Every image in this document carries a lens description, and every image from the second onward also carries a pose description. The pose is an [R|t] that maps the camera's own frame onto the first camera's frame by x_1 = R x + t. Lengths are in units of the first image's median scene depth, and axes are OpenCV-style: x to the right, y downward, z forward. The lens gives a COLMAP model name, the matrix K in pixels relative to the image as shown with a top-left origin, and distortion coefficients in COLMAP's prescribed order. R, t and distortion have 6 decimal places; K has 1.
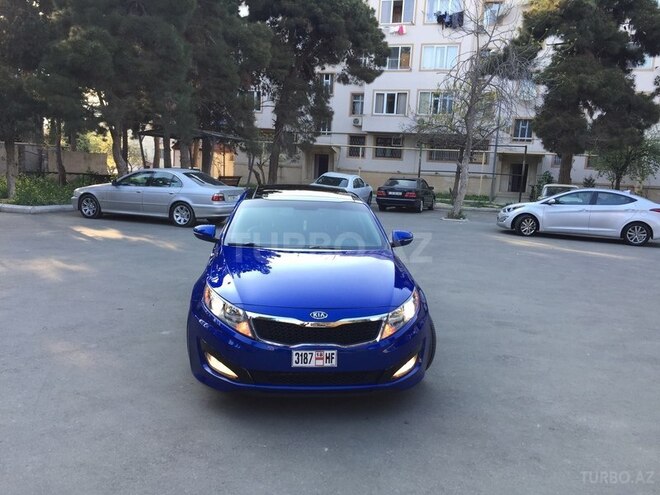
lens RADIAL K [[562.8, 0, 334.4], [0, 562.8, 248.6], [0, 0, 1]] dist [0.085184, -0.111406]
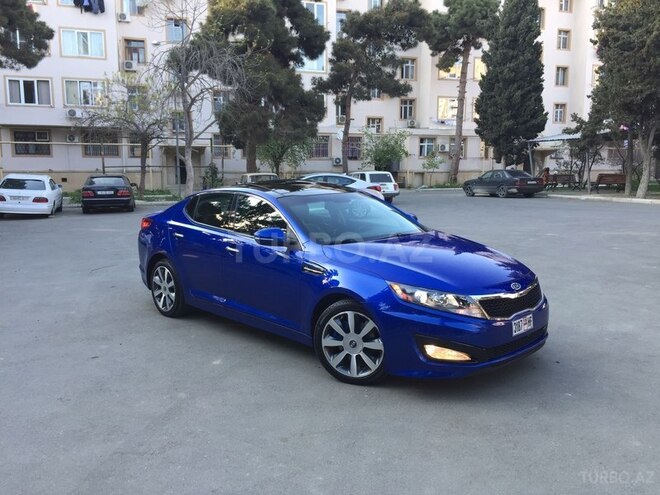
lens RADIAL K [[562.8, 0, 334.4], [0, 562.8, 248.6], [0, 0, 1]] dist [0.085184, -0.111406]
pose [[0.787470, -0.142164, 0.599734, -0.156702], [0.135123, 0.989184, 0.057061, -0.010956], [-0.601360, 0.036104, 0.798162, 0.051505]]
